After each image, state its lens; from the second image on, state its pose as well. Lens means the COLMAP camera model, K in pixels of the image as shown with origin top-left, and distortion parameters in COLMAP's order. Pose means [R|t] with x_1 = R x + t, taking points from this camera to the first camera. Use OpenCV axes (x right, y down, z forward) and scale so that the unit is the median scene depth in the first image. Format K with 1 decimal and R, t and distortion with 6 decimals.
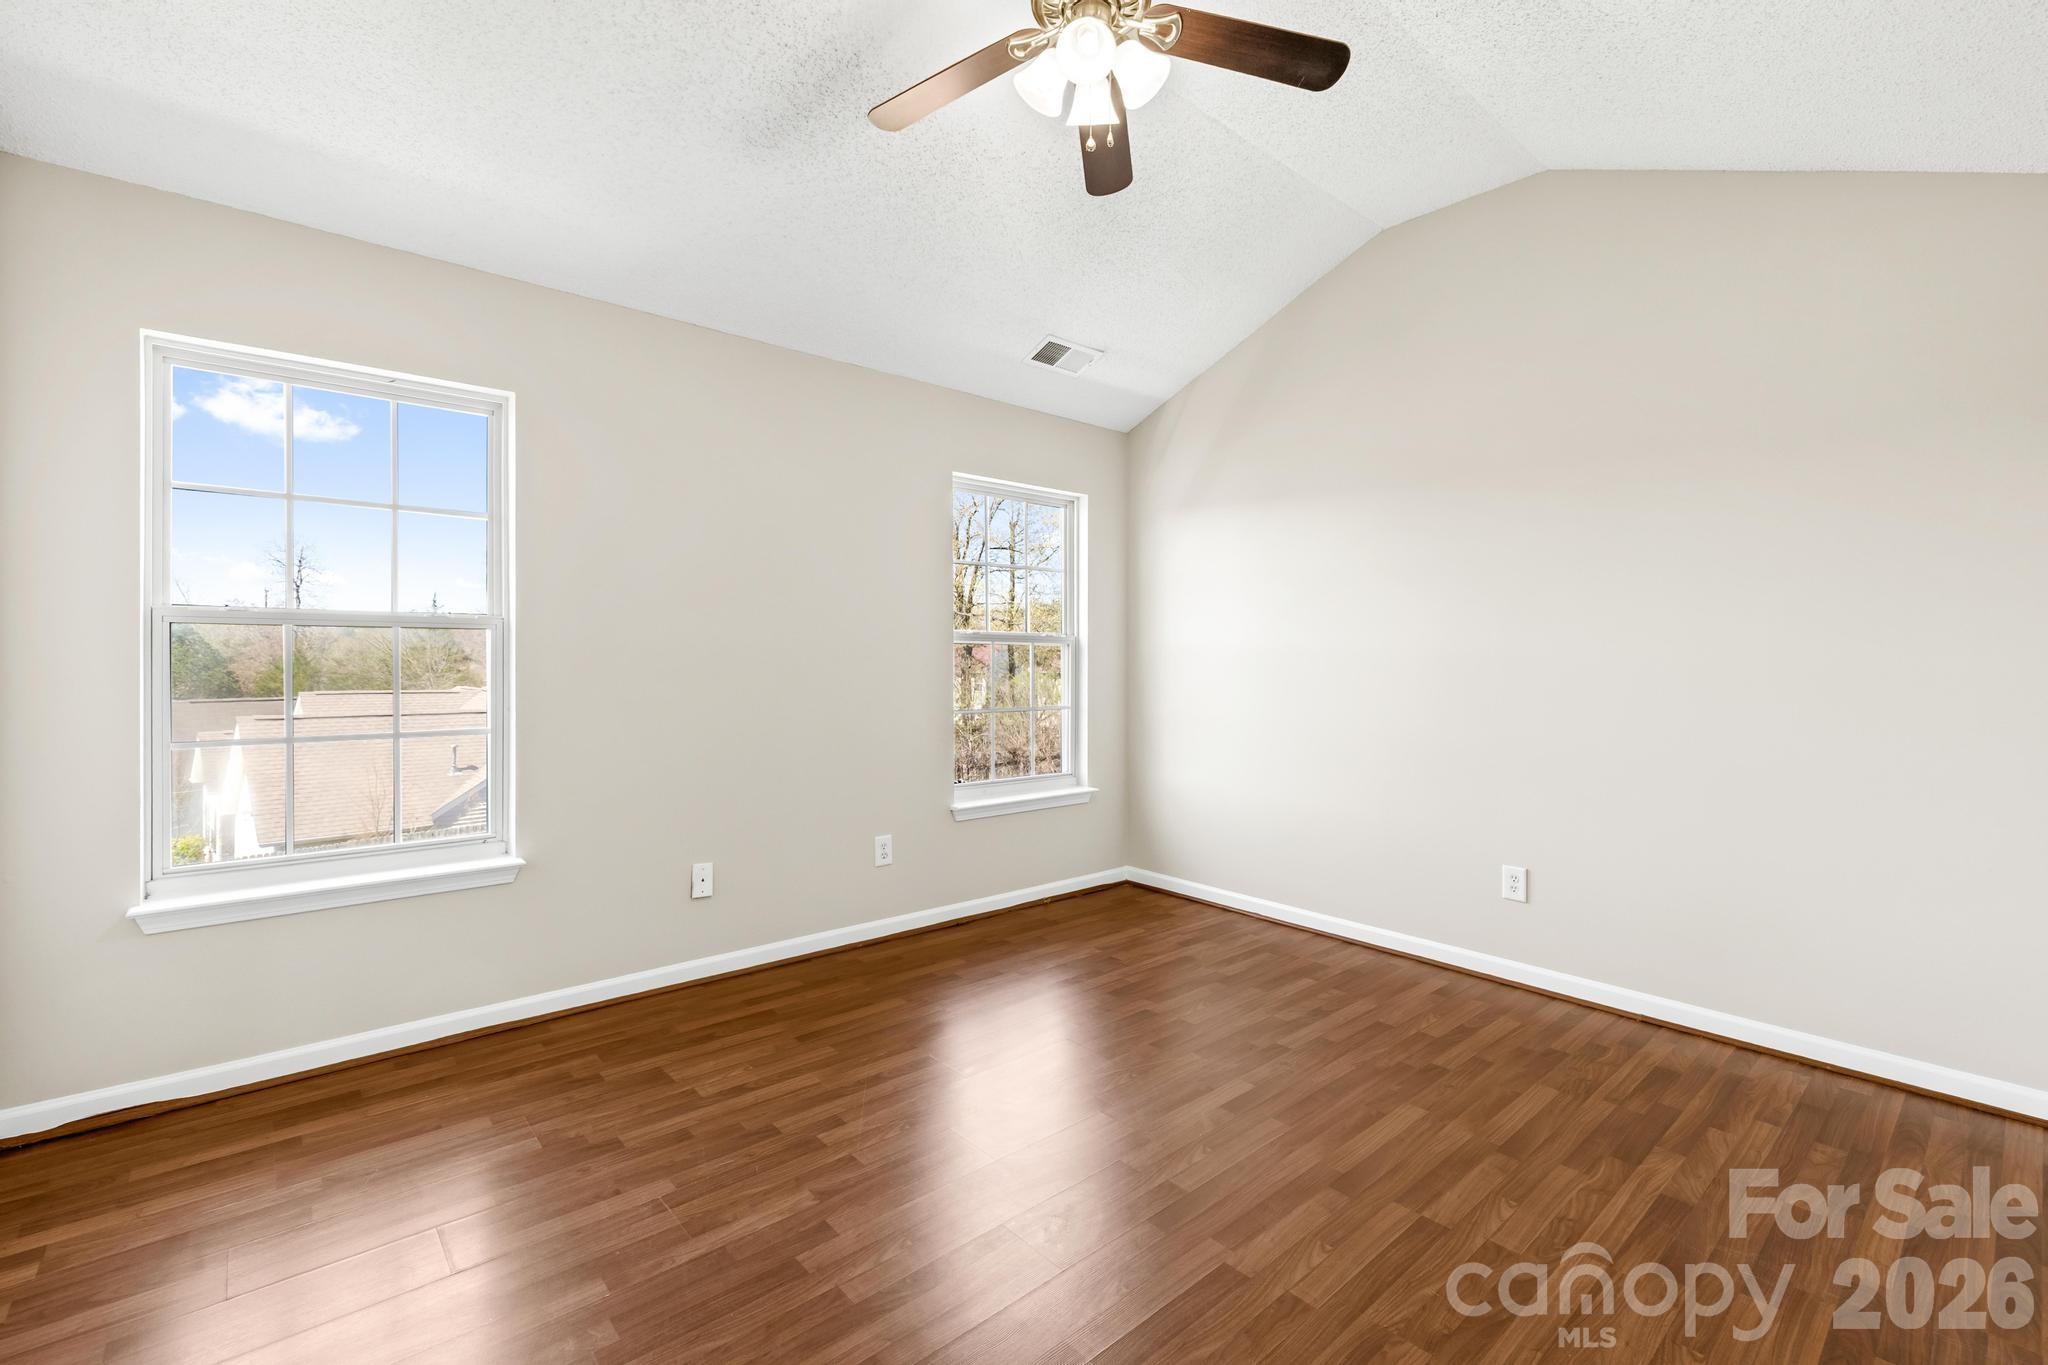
lens RADIAL K [[868.3, 0, 1025.5], [0, 868.3, 667.4], [0, 0, 1]] dist [0.000315, -0.000553]
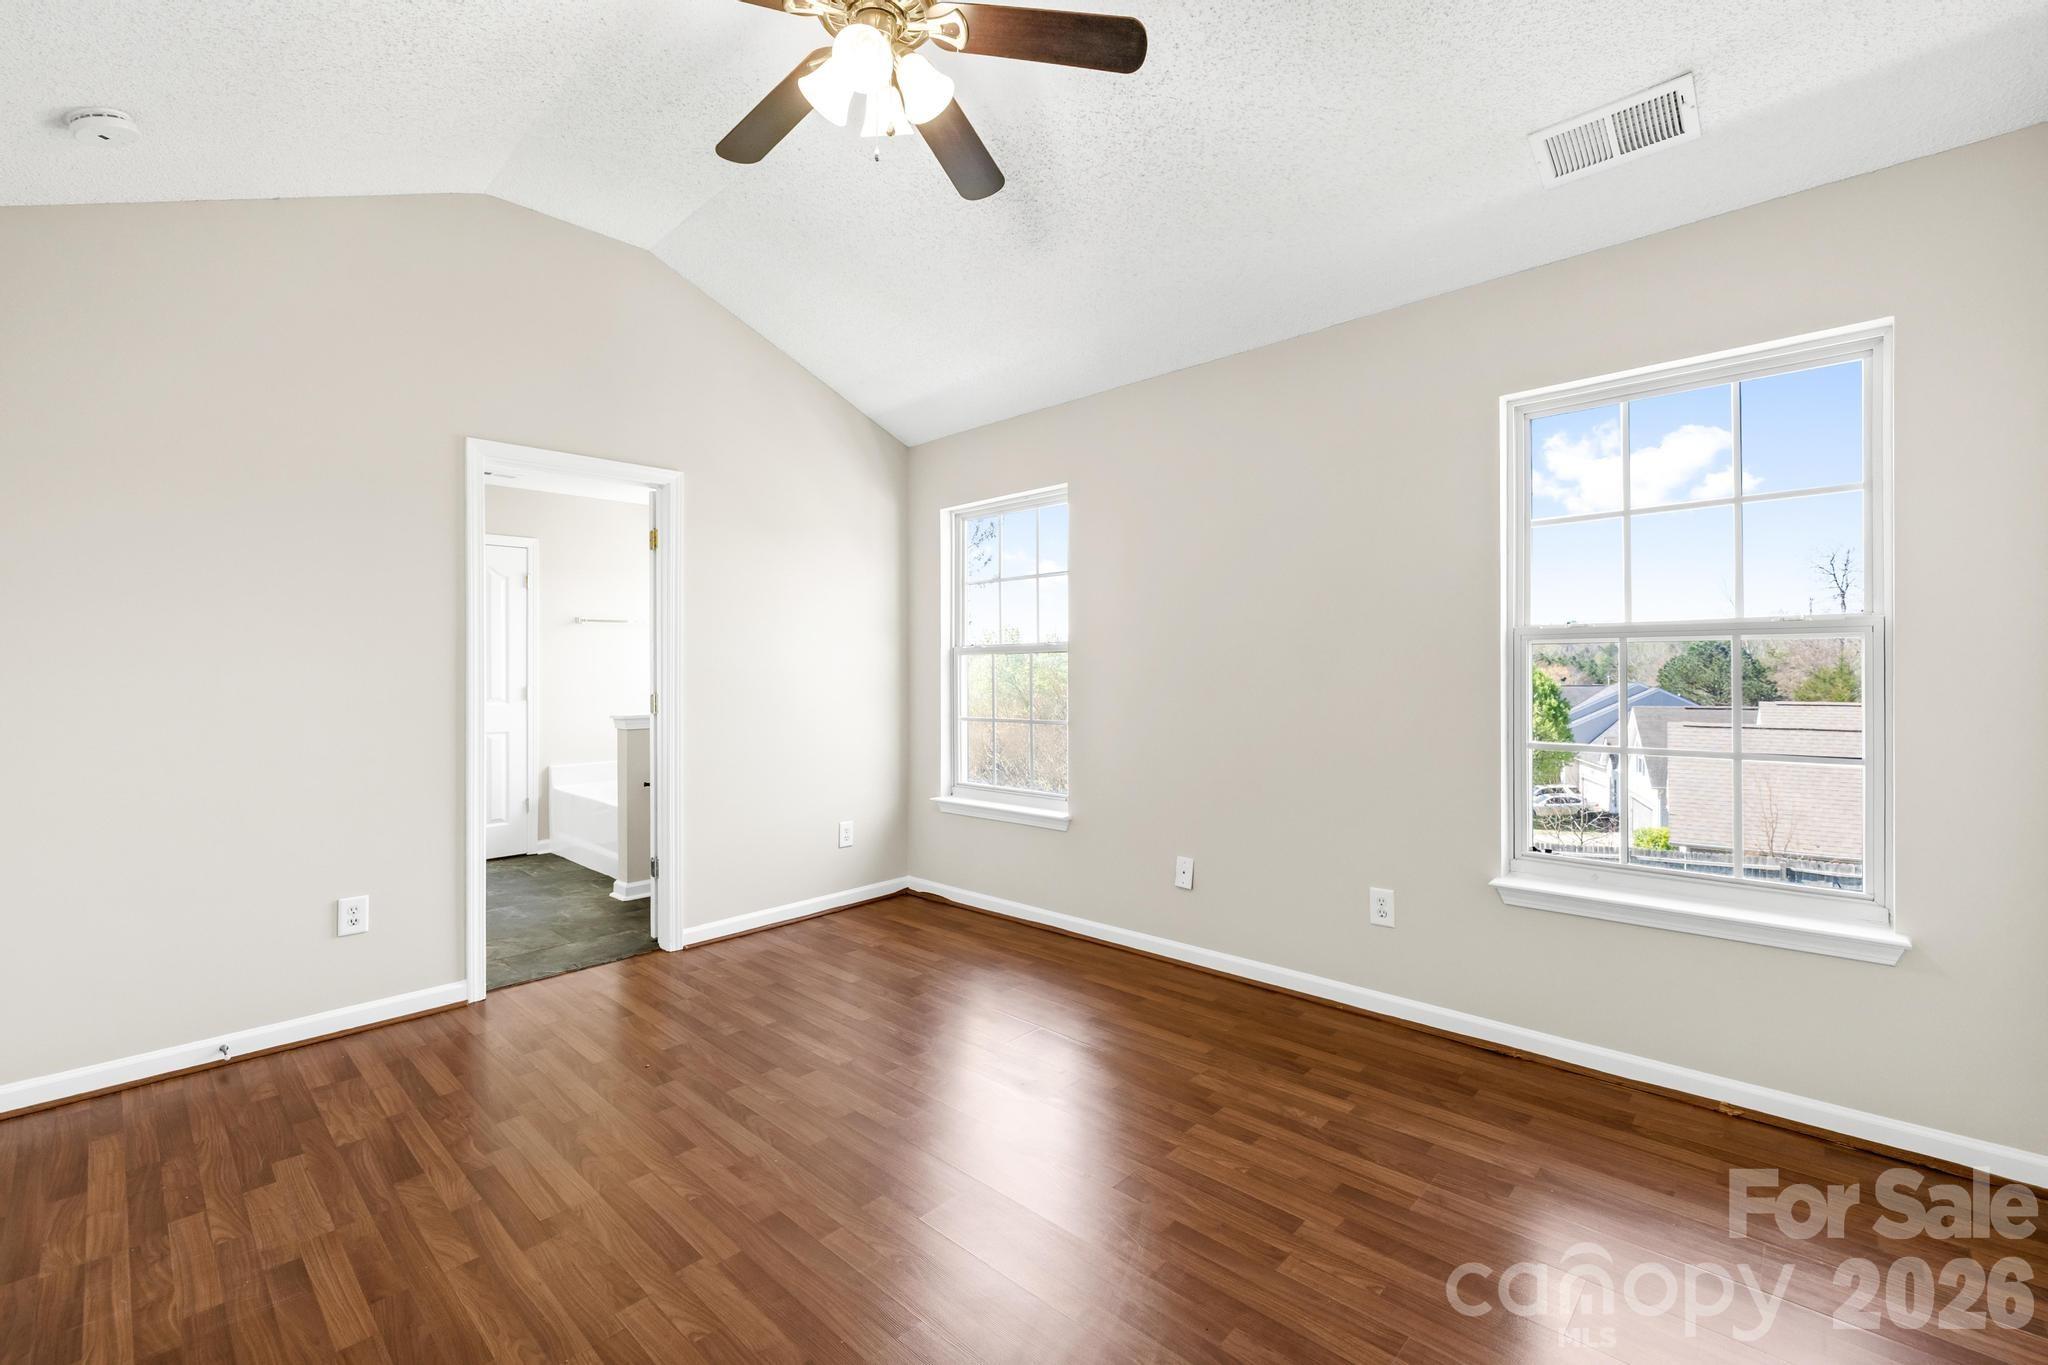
lens RADIAL K [[868.3, 0, 1022.5], [0, 868.3, 682.3], [0, 0, 1]] dist [0.000315, -0.000553]
pose [[0.112981, 0.008419, -0.993562, 0.690261], [-0.001915, 0.999964, 0.008255, -0.002604], [0.993595, 0.000970, 0.112993, 0.675096]]
